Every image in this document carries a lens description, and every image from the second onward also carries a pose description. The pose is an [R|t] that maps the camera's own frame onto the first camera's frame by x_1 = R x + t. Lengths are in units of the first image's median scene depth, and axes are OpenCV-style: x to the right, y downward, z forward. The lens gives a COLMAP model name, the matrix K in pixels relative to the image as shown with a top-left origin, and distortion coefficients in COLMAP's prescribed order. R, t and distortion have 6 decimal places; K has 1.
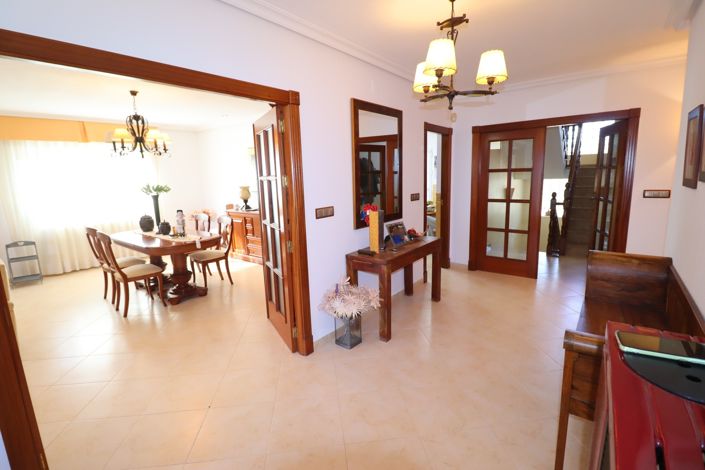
lens RADIAL K [[326.9, 0, 353.9], [0, 326.9, 234.5], [0, 0, 1]] dist [-0.013013, -0.006246]
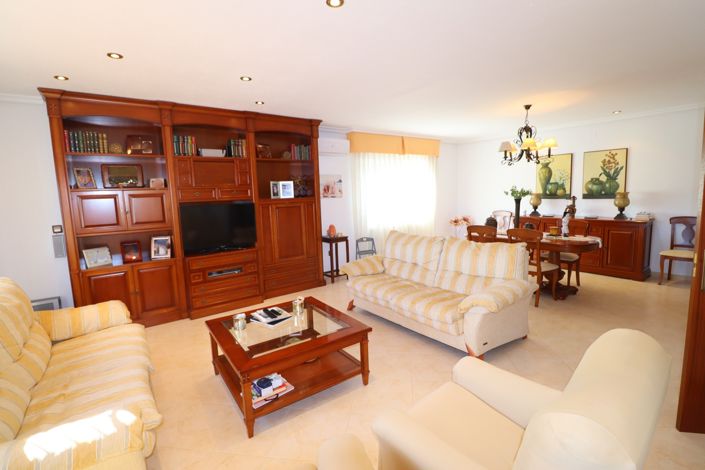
lens RADIAL K [[326.9, 0, 354.5], [0, 326.9, 231.3], [0, 0, 1]] dist [-0.013013, -0.006246]
pose [[0.959037, 0.029488, -0.281743, -0.735513], [-0.042990, 0.998198, -0.041861, 0.050809], [0.280001, 0.052258, 0.958576, -0.173356]]
